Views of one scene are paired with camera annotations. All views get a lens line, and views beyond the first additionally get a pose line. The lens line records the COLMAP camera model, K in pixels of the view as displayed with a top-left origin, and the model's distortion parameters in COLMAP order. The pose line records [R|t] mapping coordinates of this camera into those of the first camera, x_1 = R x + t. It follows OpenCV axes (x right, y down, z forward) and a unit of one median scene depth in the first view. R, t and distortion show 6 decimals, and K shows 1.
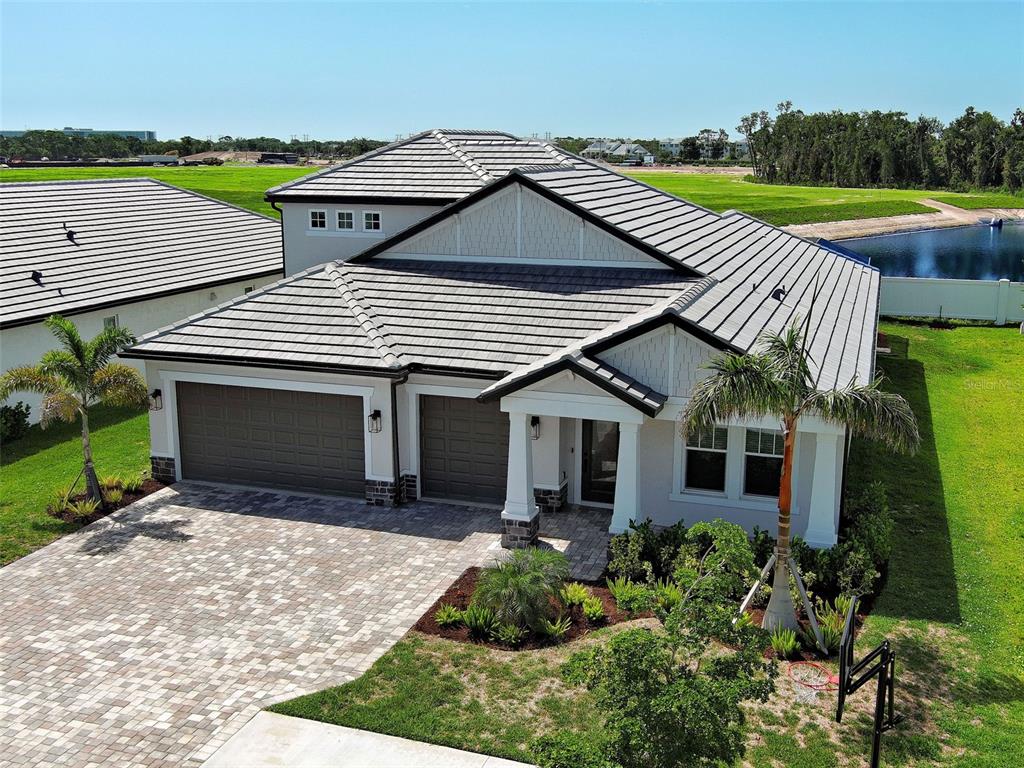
lens RADIAL K [[1068.5, 0, 512.0], [0, 1068.5, 384.0], [0, 0, 1]] dist [0.061973, -0.150716]
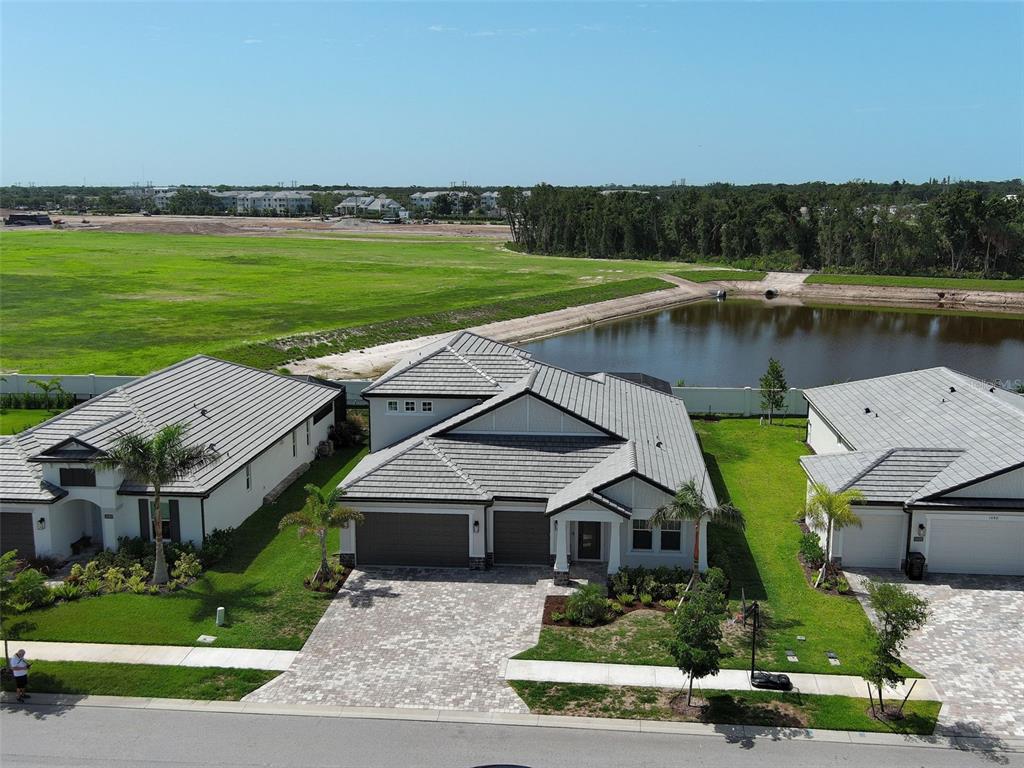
lens RADIAL K [[1068.5, 0, 512.0], [0, 1068.5, 384.0], [0, 0, 1]] dist [0.061973, -0.150716]
pose [[0.971367, -0.046747, 0.232940, -0.494228], [0.055018, 0.998060, -0.029133, -0.160905], [-0.231126, 0.041115, 0.972055, -0.901894]]
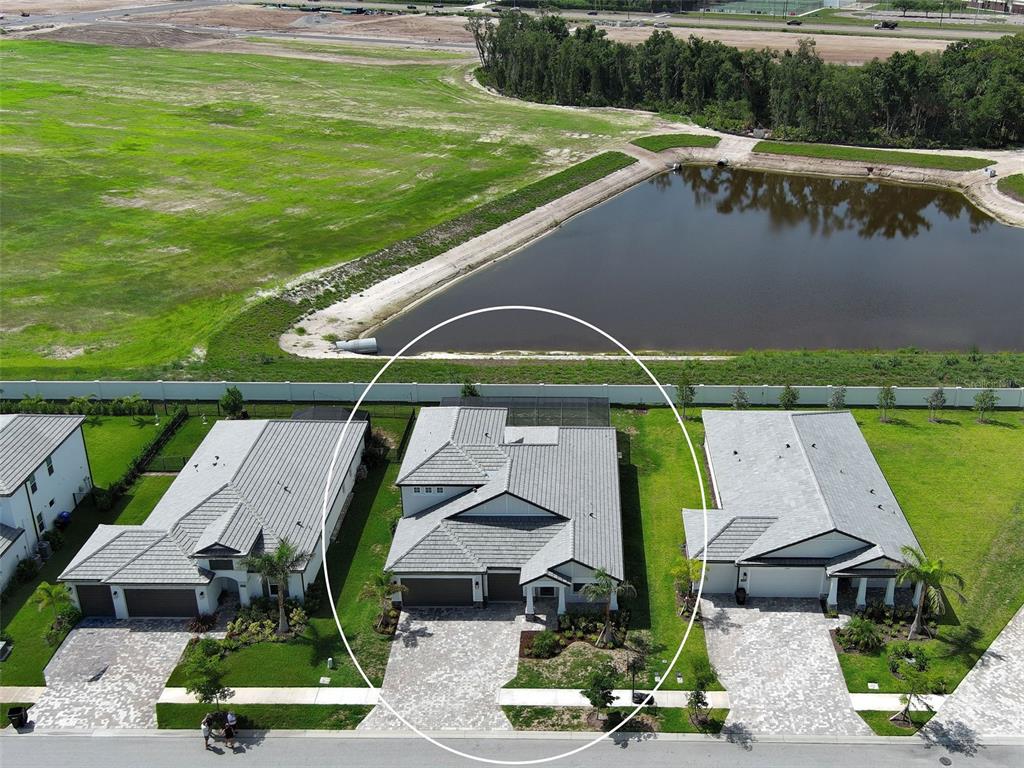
lens RADIAL K [[1097.0, 0, 582.0], [0, 1097.0, 386.1], [0, 0, 1]] dist [0.051728, -0.125756]
pose [[0.946832, -0.130251, 0.294184, -0.696060], [0.069717, 0.975722, 0.207621, -1.164840], [-0.314085, -0.176073, 0.932925, -1.980561]]
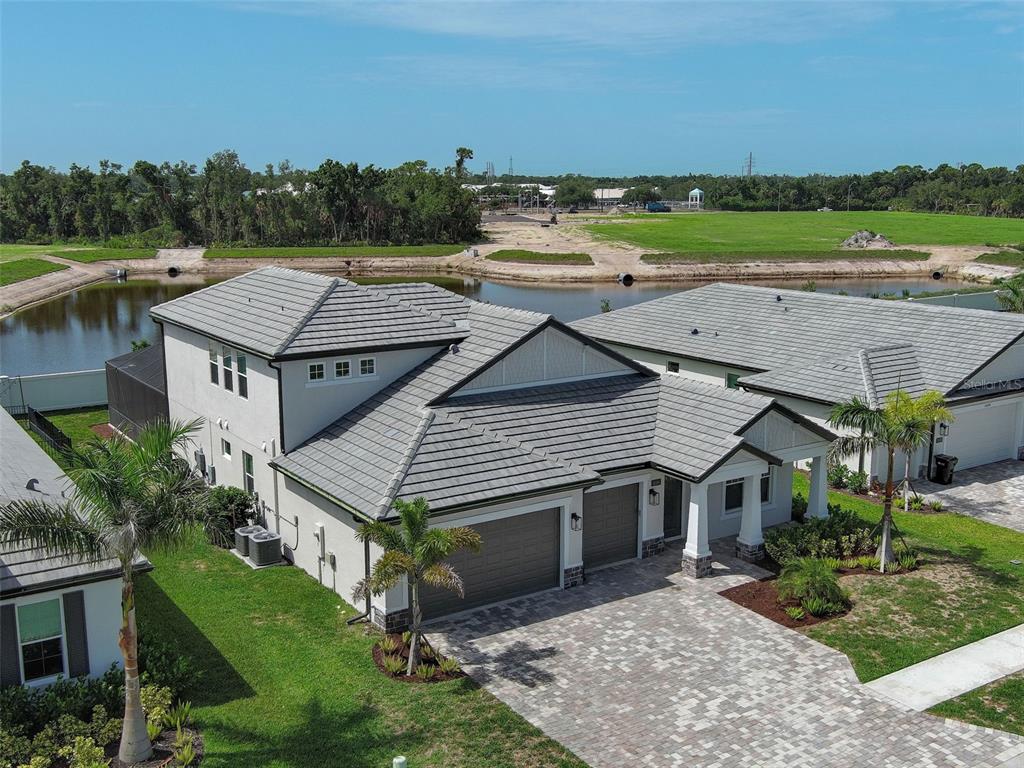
lens RADIAL K [[1068.5, 0, 512.0], [0, 1068.5, 384.0], [0, 0, 1]] dist [0.061973, -0.150716]
pose [[0.606383, -0.150704, 0.780761, -1.130959], [0.174611, 0.983147, 0.054157, -0.207576], [-0.775764, 0.103490, 0.622478, 0.229439]]
